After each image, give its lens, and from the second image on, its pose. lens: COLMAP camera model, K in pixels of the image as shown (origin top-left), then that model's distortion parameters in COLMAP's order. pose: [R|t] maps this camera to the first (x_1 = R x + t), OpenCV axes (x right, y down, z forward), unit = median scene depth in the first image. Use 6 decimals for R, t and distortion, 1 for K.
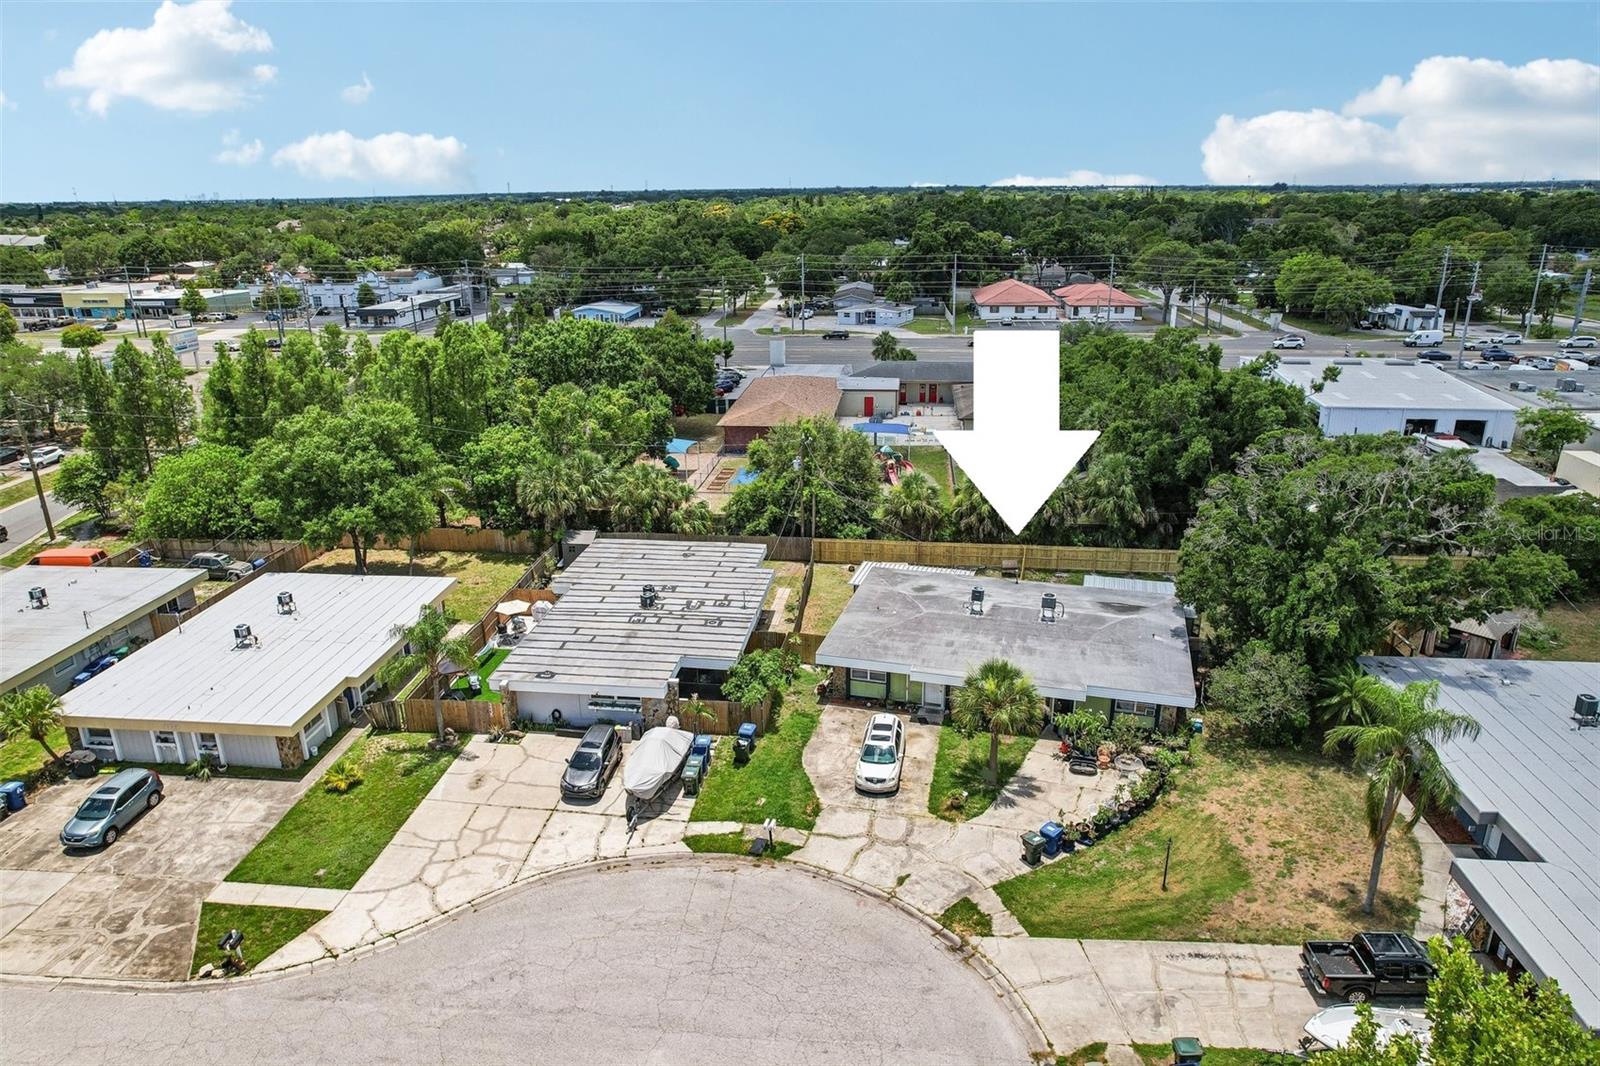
lens RADIAL K [[1021.0, 0, 803.2], [0, 1021.0, 539.1], [0, 0, 1]] dist [-0.060155, 0.047653]
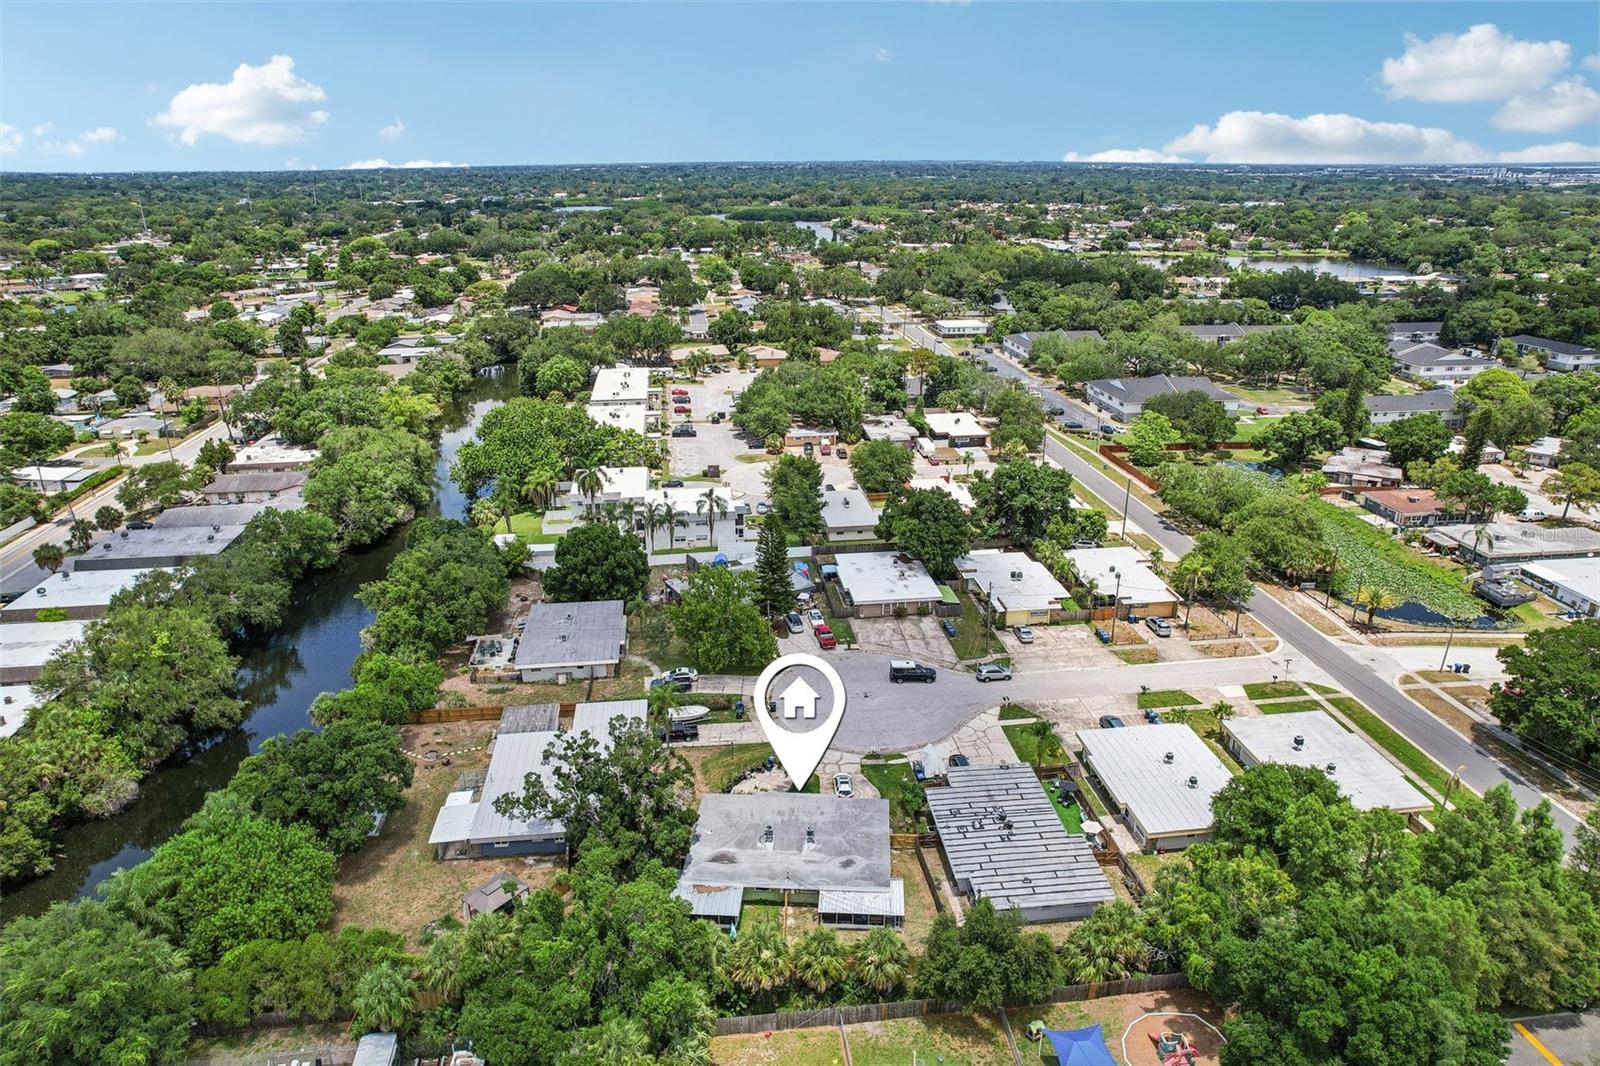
lens RADIAL K [[1021.0, 0, 803.2], [0, 1021.0, 539.1], [0, 0, 1]] dist [-0.060155, 0.047653]
pose [[-0.974072, 0.095026, -0.205312, 0.550439], [-0.058986, 0.769447, 0.635981, -1.569946], [0.218411, 0.631602, -0.743892, 2.211281]]
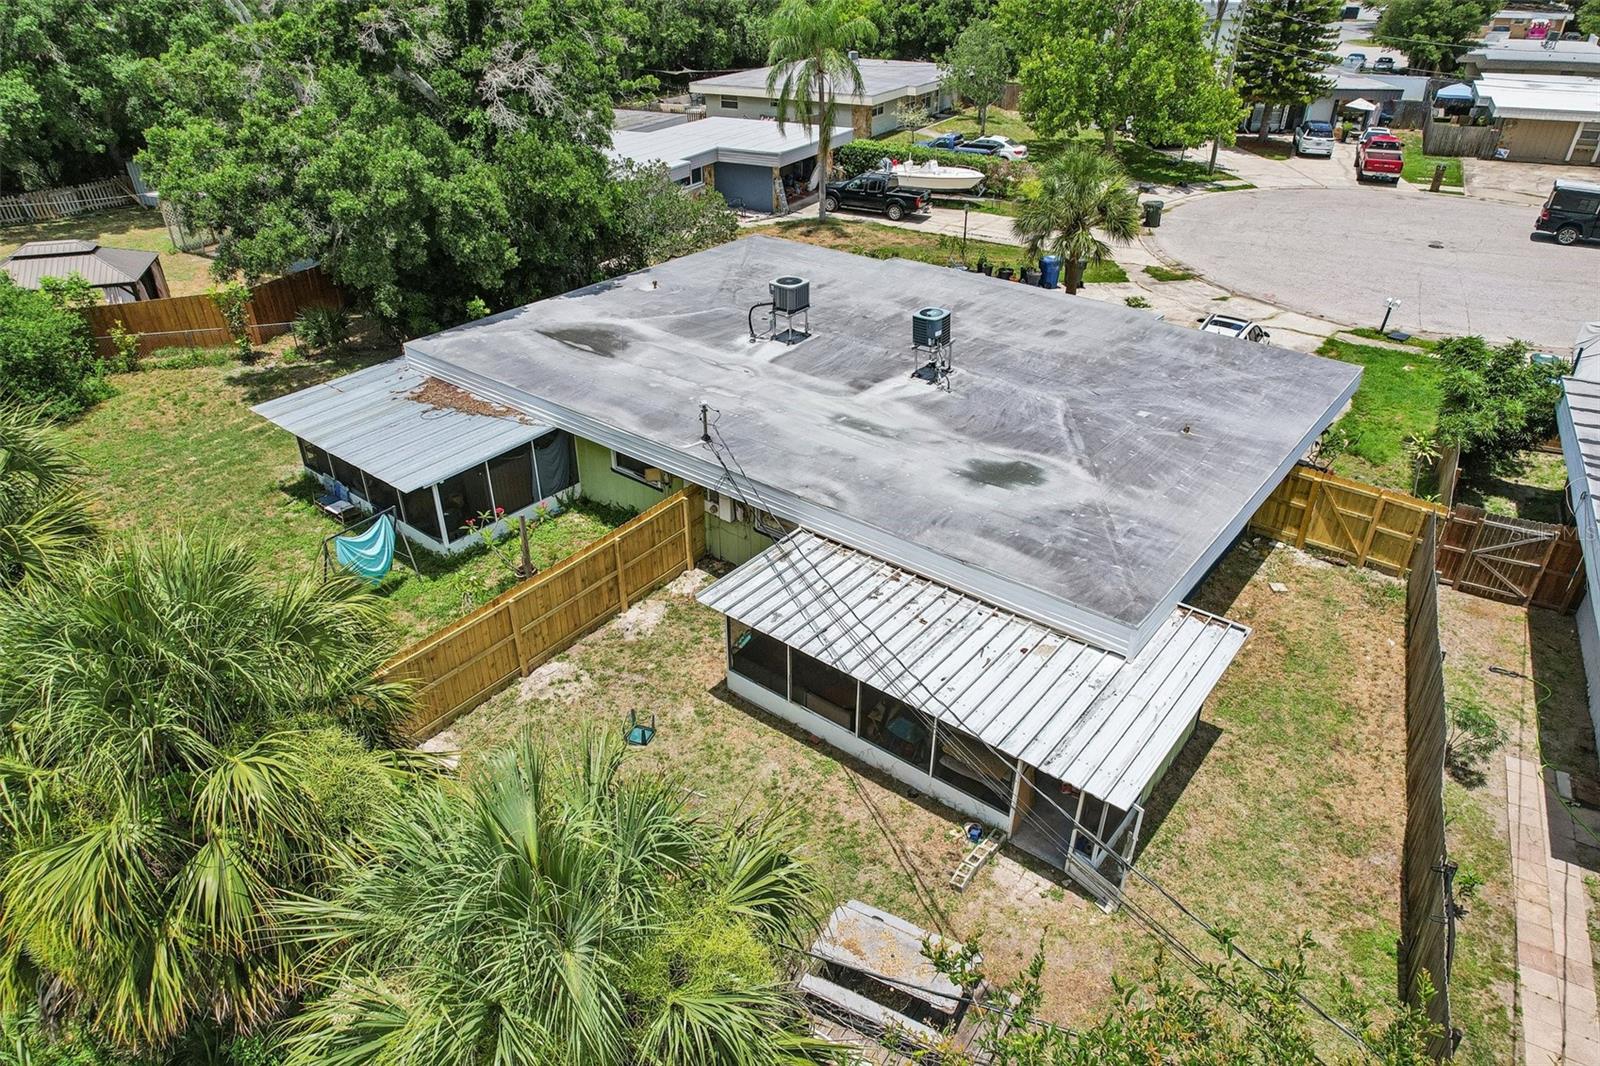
lens RADIAL K [[1021.0, 0, 803.2], [0, 1021.0, 539.1], [0, 0, 1]] dist [-0.060155, 0.047653]
pose [[-0.927344, -0.182630, 0.326619, 0.089824], [0.134645, 0.651522, 0.746585, -0.217297], [-0.349148, 0.736319, -0.579595, 1.486651]]
